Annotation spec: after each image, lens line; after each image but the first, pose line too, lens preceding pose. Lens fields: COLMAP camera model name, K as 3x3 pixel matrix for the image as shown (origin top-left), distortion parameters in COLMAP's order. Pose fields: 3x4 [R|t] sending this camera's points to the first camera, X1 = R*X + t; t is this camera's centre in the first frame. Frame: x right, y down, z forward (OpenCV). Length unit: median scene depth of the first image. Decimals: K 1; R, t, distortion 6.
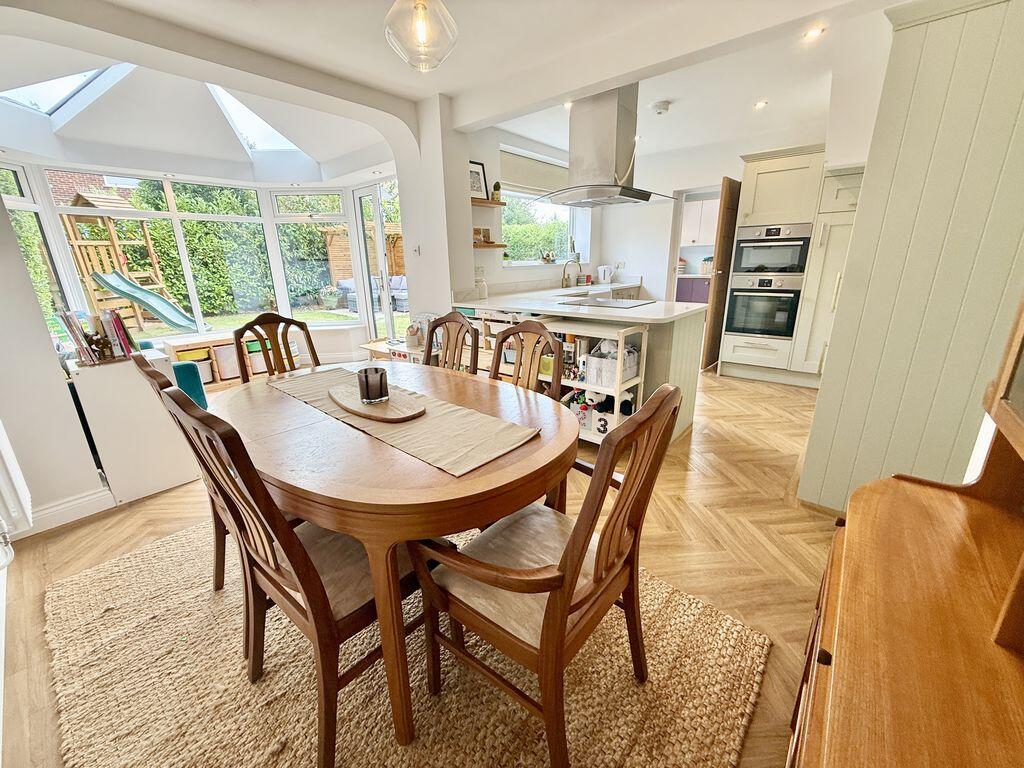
lens RADIAL K [[404.7, 0, 509.7], [0, 404.7, 382.9], [0, 0, 1]] dist [-0.001984, 0.000177]
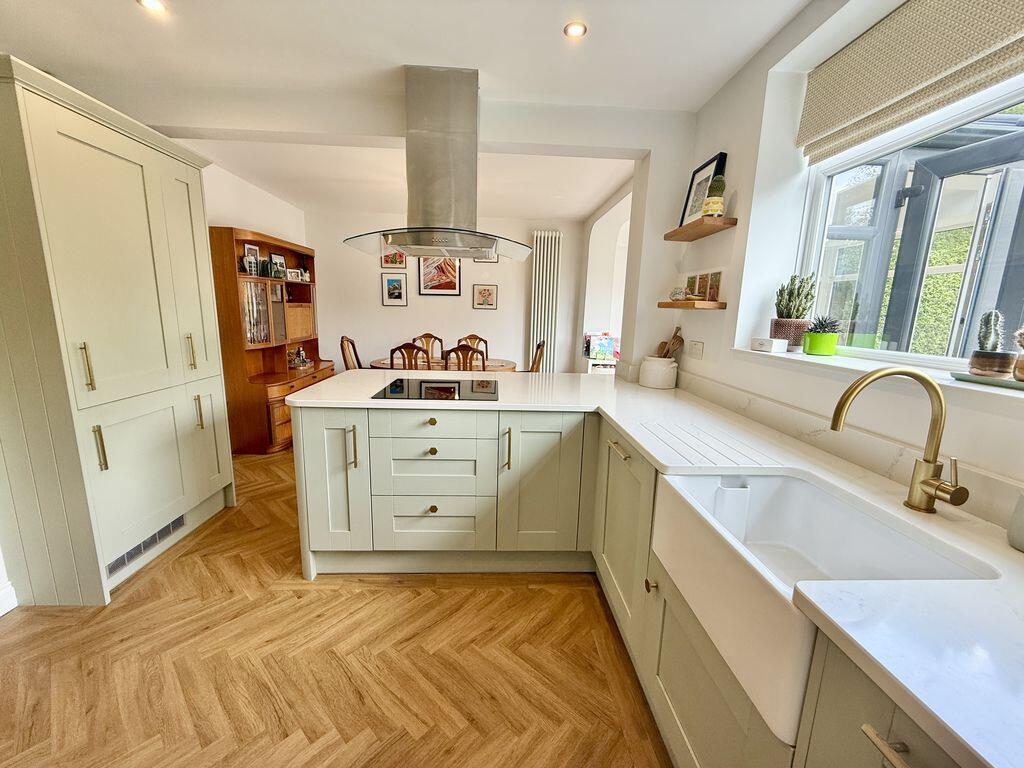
lens RADIAL K [[404.7, 0, 516.0], [0, 404.7, 382.8], [0, 0, 1]] dist [-0.001984, 0.000177]
pose [[-0.727976, 0.136858, -0.671804, 0.193598], [-0.198740, 0.895678, 0.397823, -0.163541], [0.656166, 0.423120, -0.624833, 0.485697]]
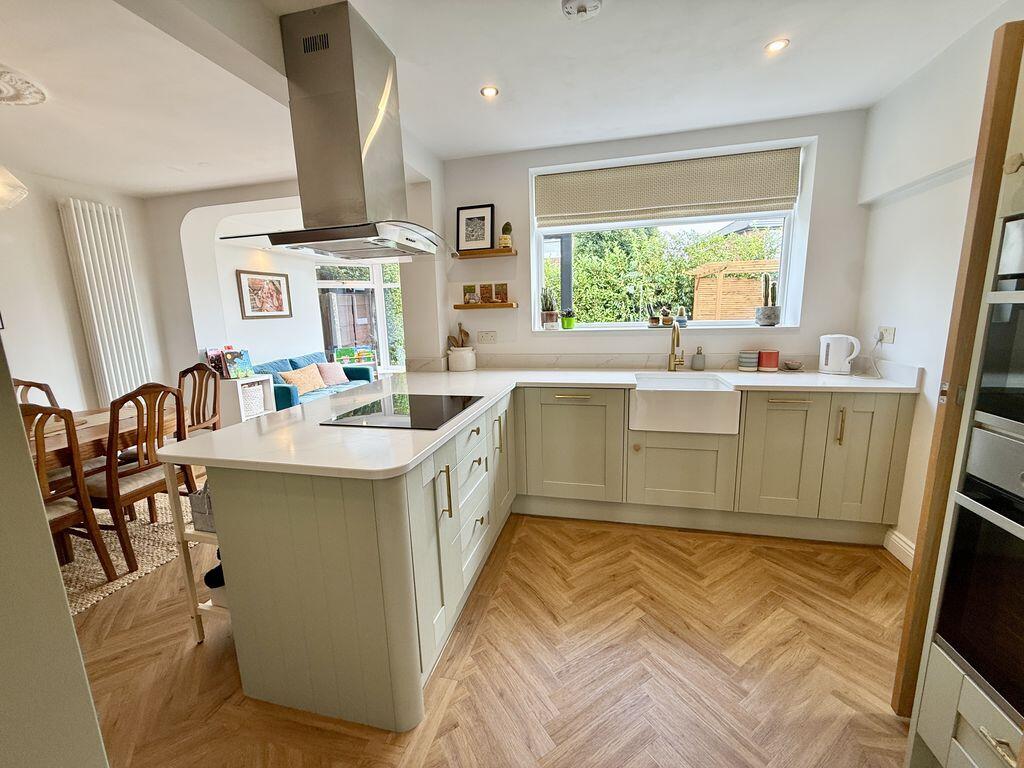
lens RADIAL K [[404.7, 0, 510.1], [0, 404.7, 383.7], [0, 0, 1]] dist [-0.001984, 0.000177]
pose [[0.450082, 0.167081, -0.877217, 0.261543], [-0.241621, 0.968483, 0.060494, -0.097751], [0.859677, 0.184727, 0.476267, 0.269901]]
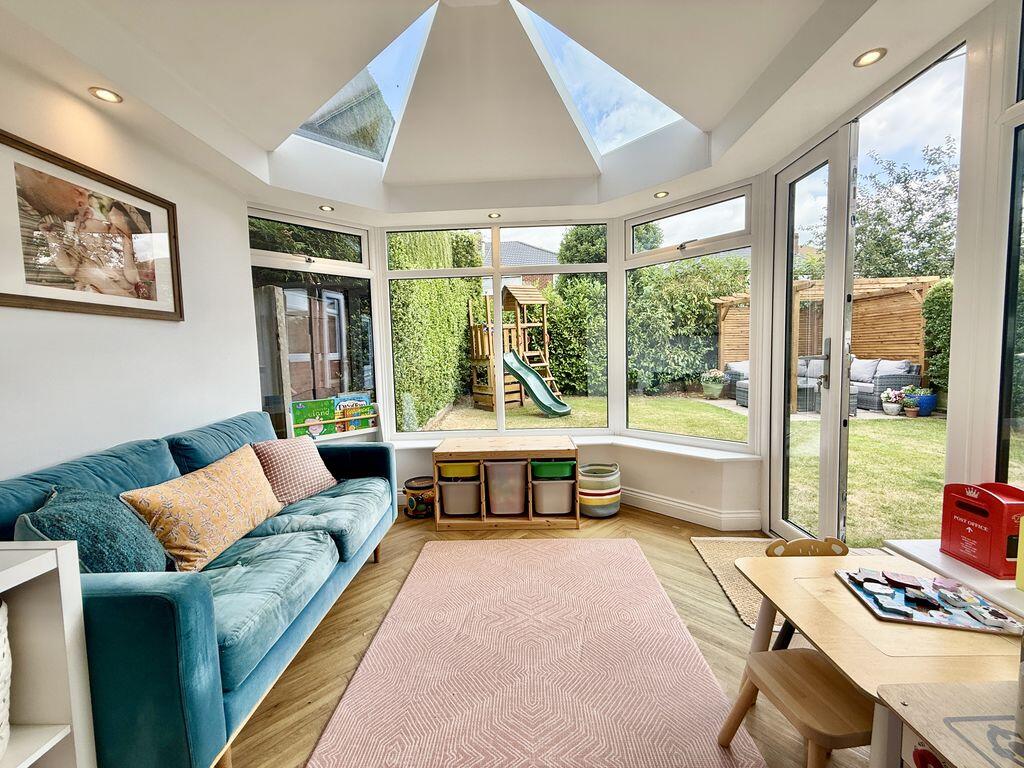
lens RADIAL K [[404.7, 0, 510.8], [0, 404.7, 385.7], [0, 0, 1]] dist [-0.001984, 0.000177]
pose [[0.629492, 0.064252, -0.774346, -0.101085], [-0.211073, 0.973241, -0.090833, -0.065647], [0.747789, 0.220622, 0.626209, 0.263665]]
